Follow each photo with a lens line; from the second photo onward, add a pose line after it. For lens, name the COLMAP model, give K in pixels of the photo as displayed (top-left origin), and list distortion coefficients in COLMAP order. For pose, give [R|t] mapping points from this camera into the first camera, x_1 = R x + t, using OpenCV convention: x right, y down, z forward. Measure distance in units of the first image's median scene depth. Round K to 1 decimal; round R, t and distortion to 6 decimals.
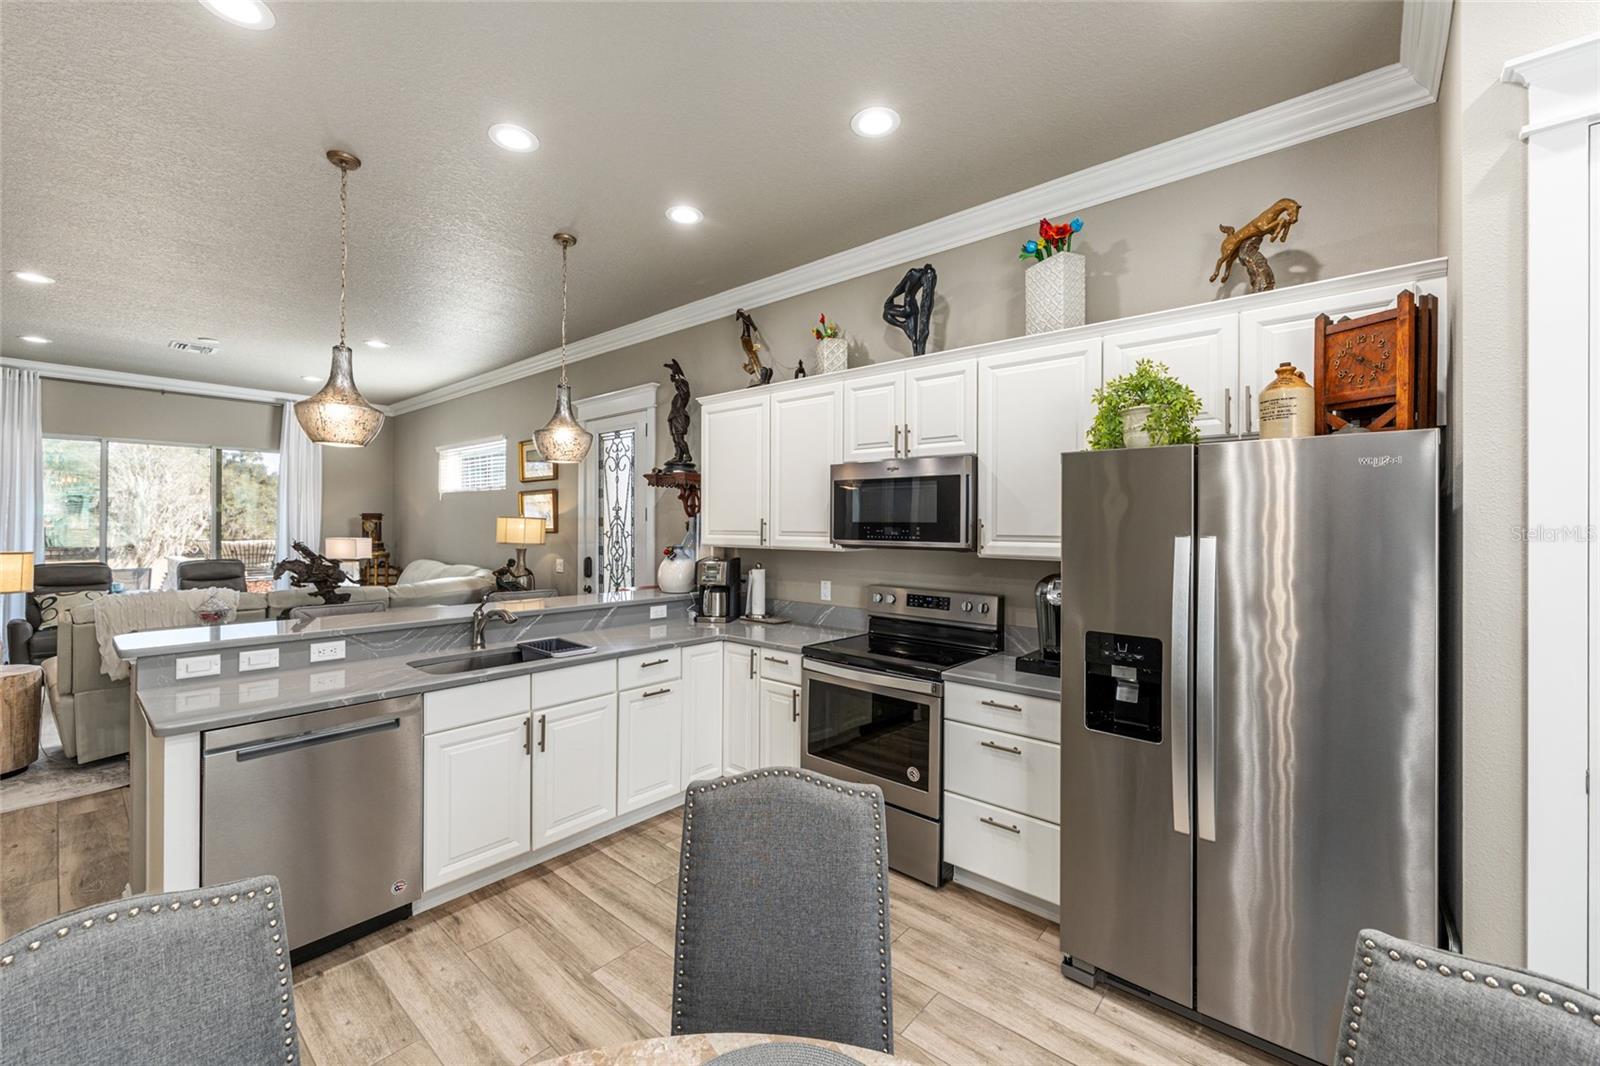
lens RADIAL K [[642.0, 0, 803.0], [0, 642.0, 524.1], [0, 0, 1]] dist [0.000926, 0.000368]
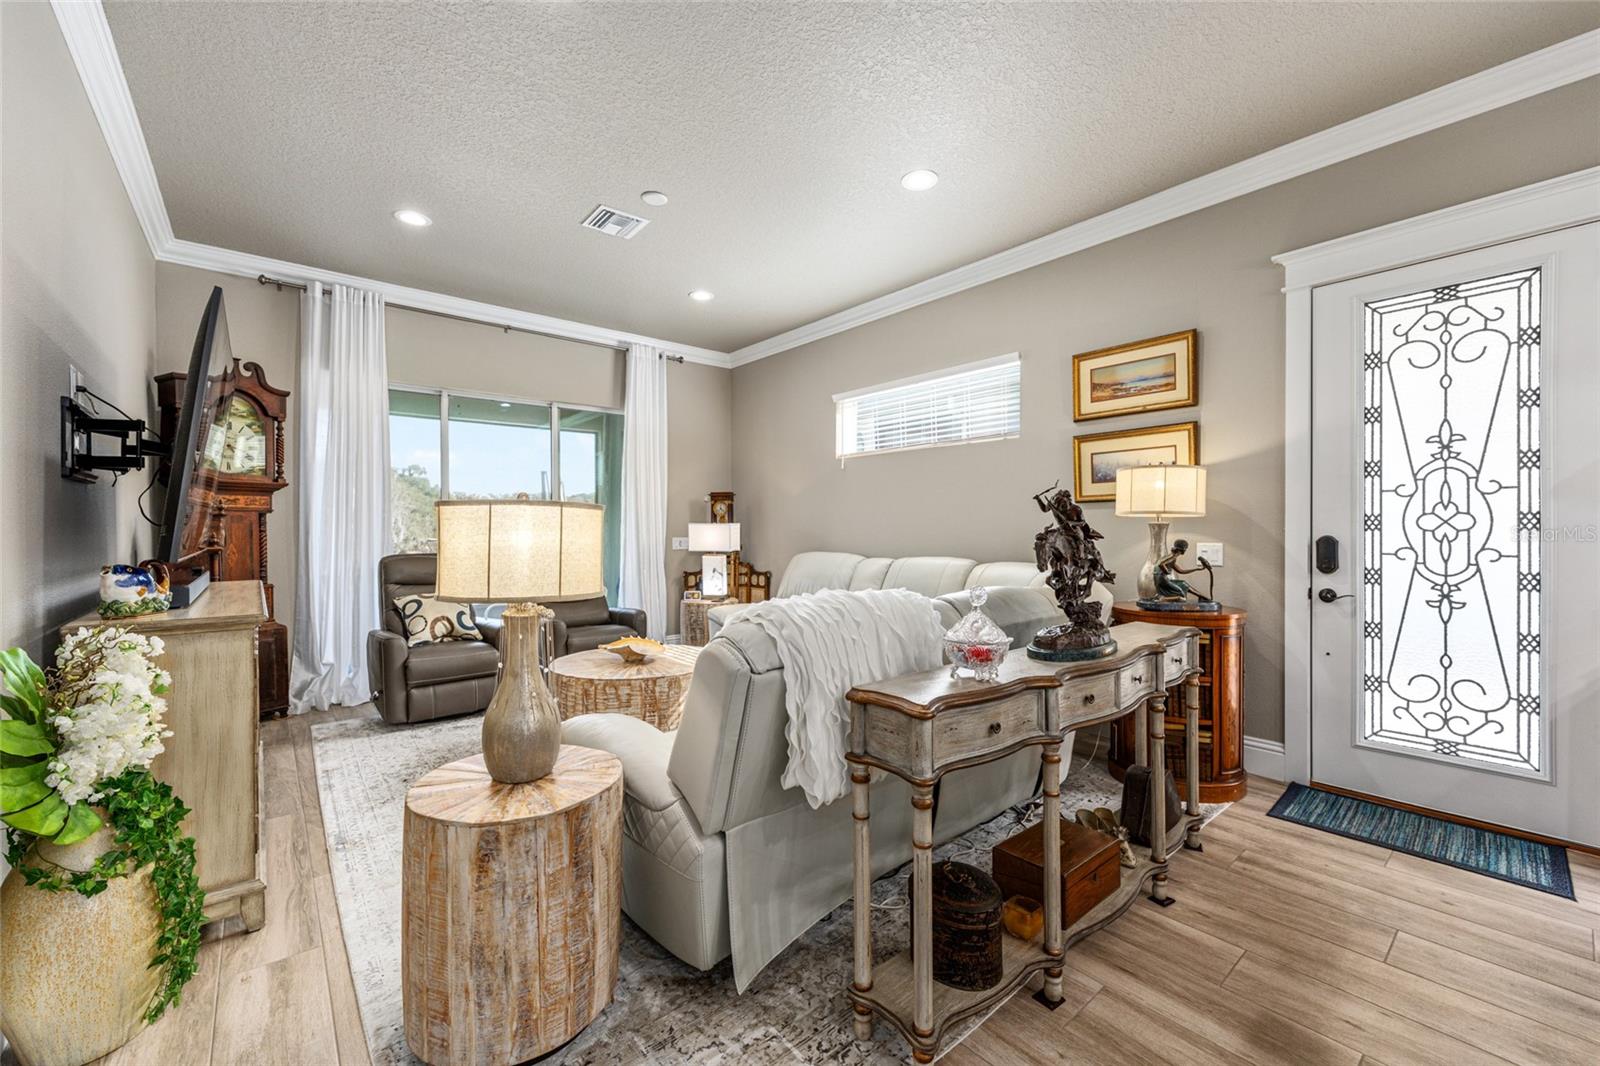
lens RADIAL K [[640.3, 0, 805.7], [0, 640.3, 535.4], [0, 0, 1]] dist [-0.001409, 0.000060]
pose [[0.987523, -0.007254, -0.157308, -1.107236], [0.008951, 0.999909, 0.010086, 0.067433], [0.157221, -0.011368, 0.987498, 0.643234]]
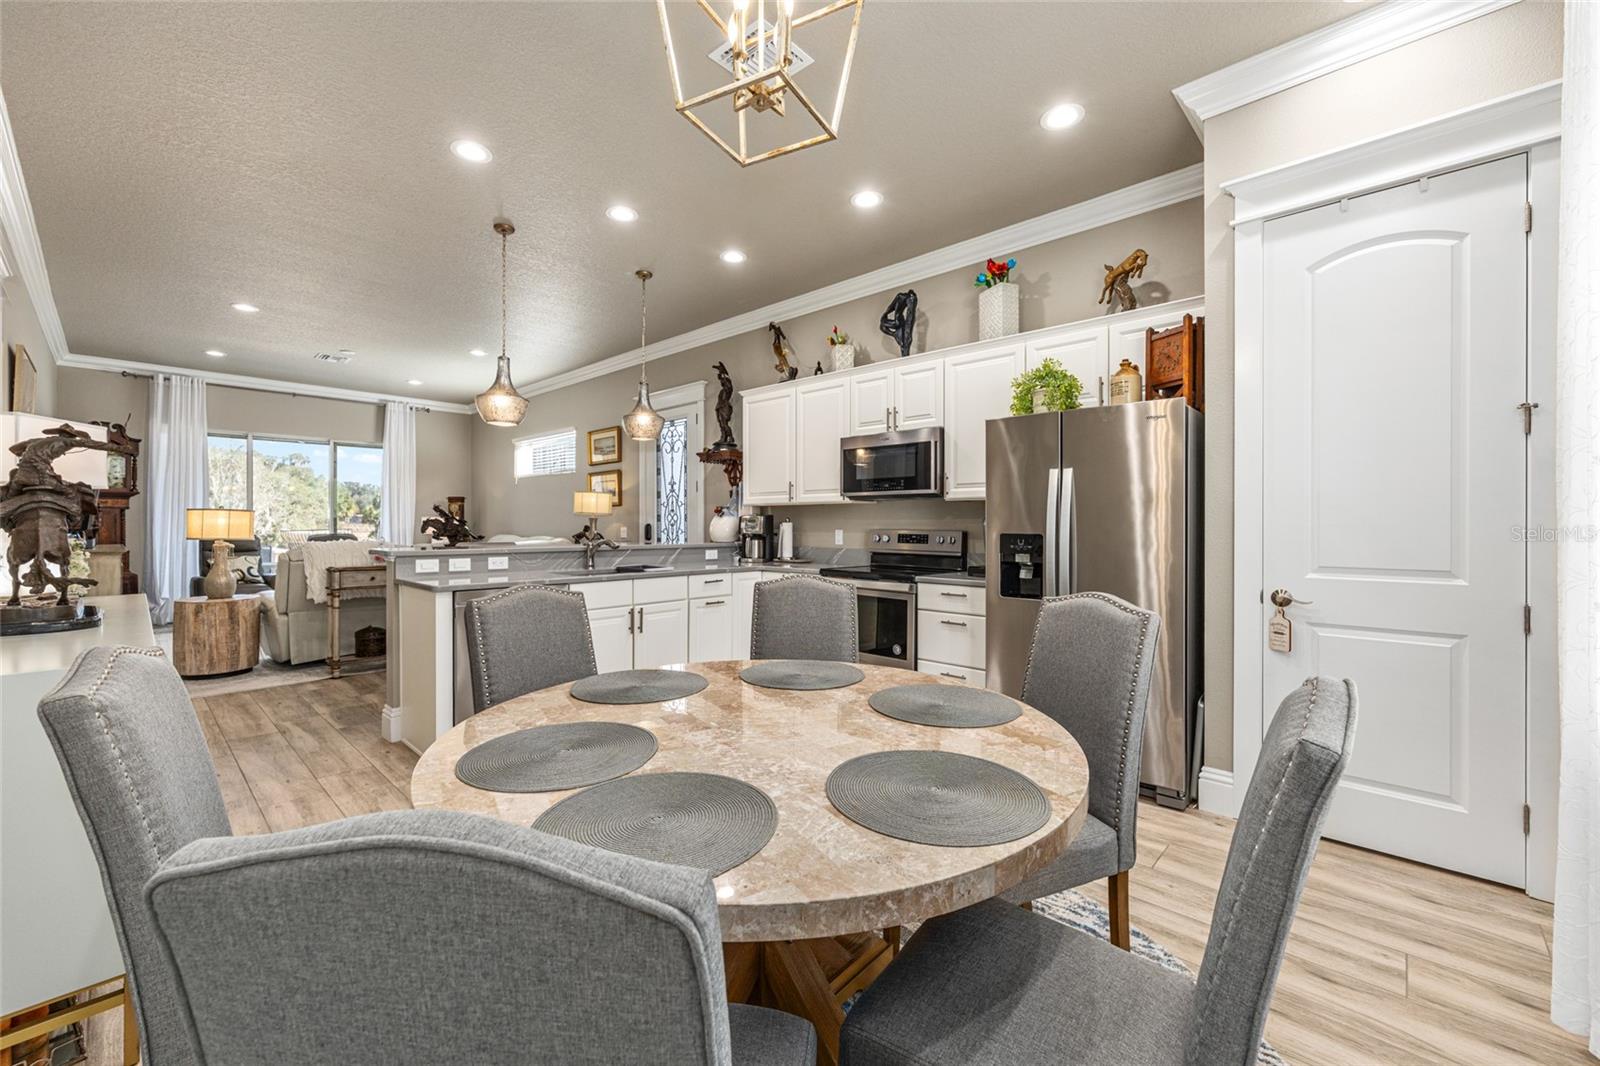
lens RADIAL K [[639.7, 0, 801.8], [0, 639.7, 526.0], [0, 0, 1]] dist [-0.000622, 0.000081]
pose [[0.999158, -0.003681, -0.040873, 0.014962], [0.003825, 0.999987, 0.003442, 0.084929], [0.040859, -0.003595, 0.999158, -0.342005]]
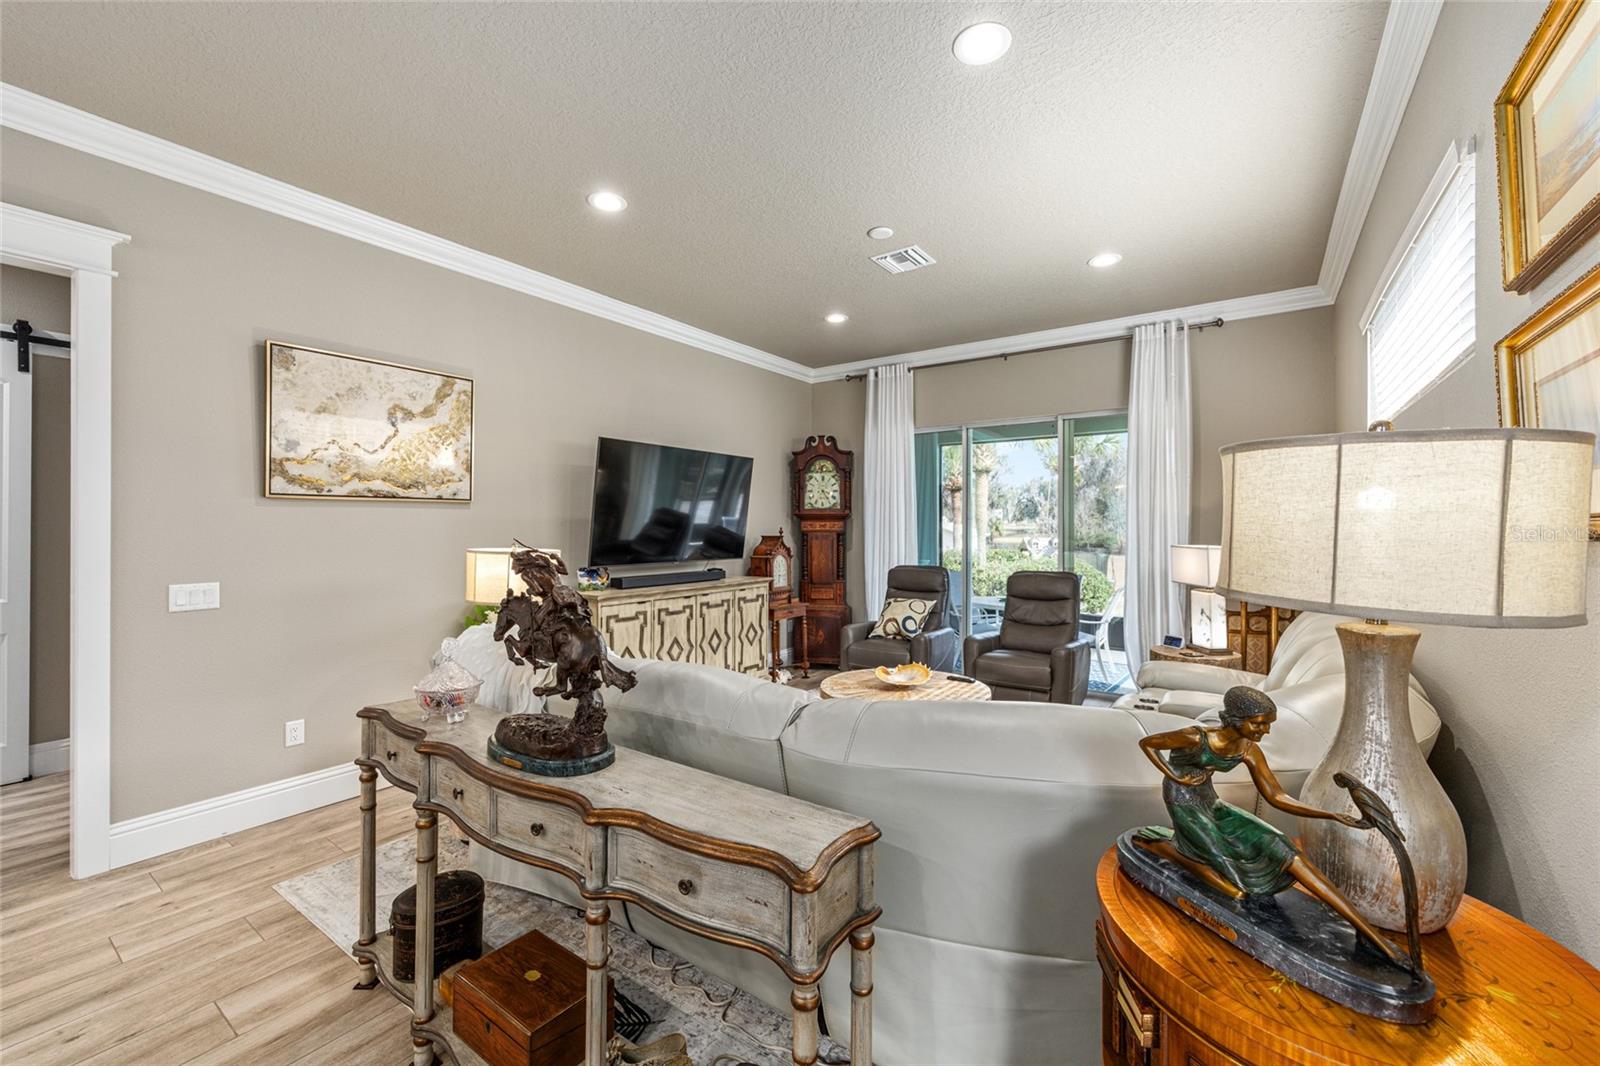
lens RADIAL K [[644.6, 0, 801.7], [0, 644.6, 528.4], [0, 0, 1]] dist [0.002111, 0.000261]
pose [[0.100426, -0.002828, -0.994941, -0.471672], [0.000559, 0.999996, -0.002786, 0.019006], [0.994944, -0.000277, 0.100427, 1.391571]]
